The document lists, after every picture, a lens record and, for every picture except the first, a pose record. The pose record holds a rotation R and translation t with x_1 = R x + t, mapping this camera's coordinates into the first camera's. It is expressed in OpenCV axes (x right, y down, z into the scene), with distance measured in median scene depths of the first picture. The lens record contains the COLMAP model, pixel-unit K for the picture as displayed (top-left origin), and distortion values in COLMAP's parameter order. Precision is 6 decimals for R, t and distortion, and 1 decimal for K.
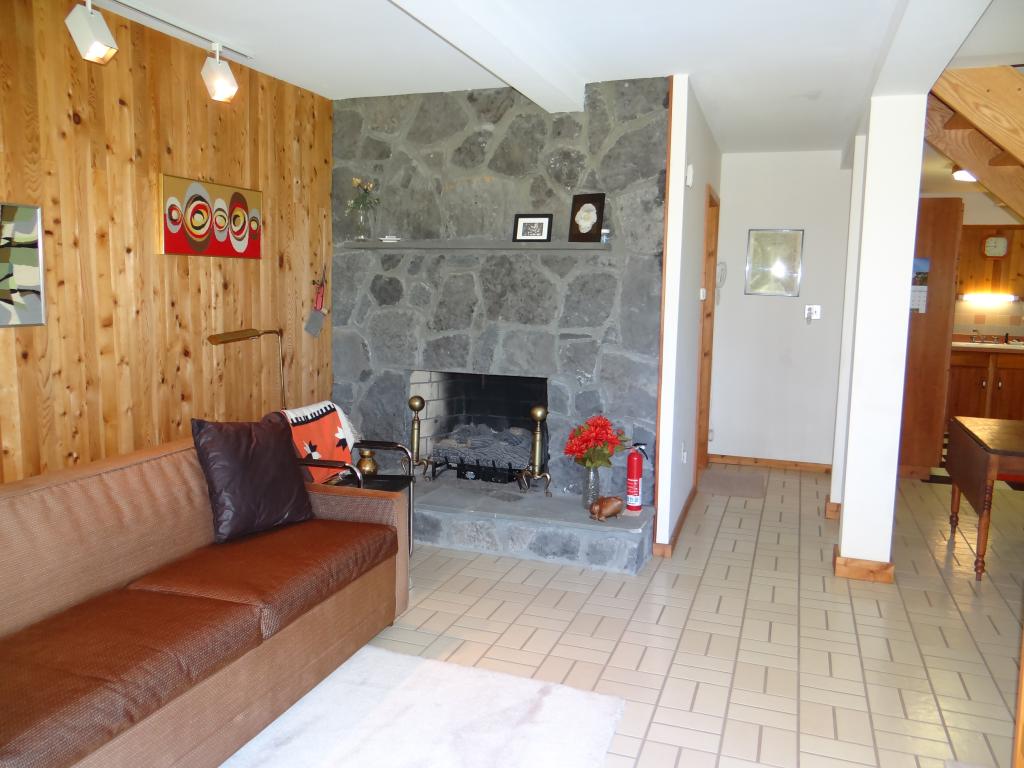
lens RADIAL K [[815.1, 0, 507.2], [0, 815.1, 379.9], [0, 0, 1]] dist [-0.005205, 0.002319]
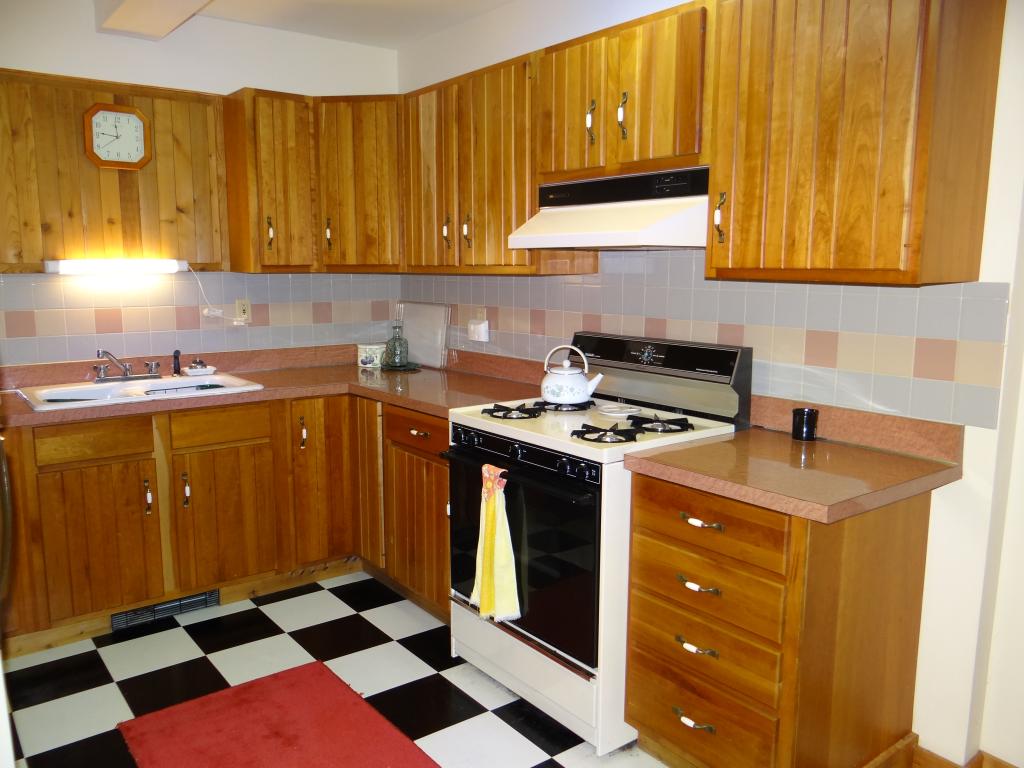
lens RADIAL K [[815.1, 0, 505.0], [0, 815.1, 387.8], [0, 0, 1]] dist [-0.005205, 0.002319]
pose [[0.550371, -0.157753, 0.819882, 0.689192], [0.104588, 0.987279, 0.119754, -0.135767], [-0.828344, 0.019841, 0.559869, 1.195673]]
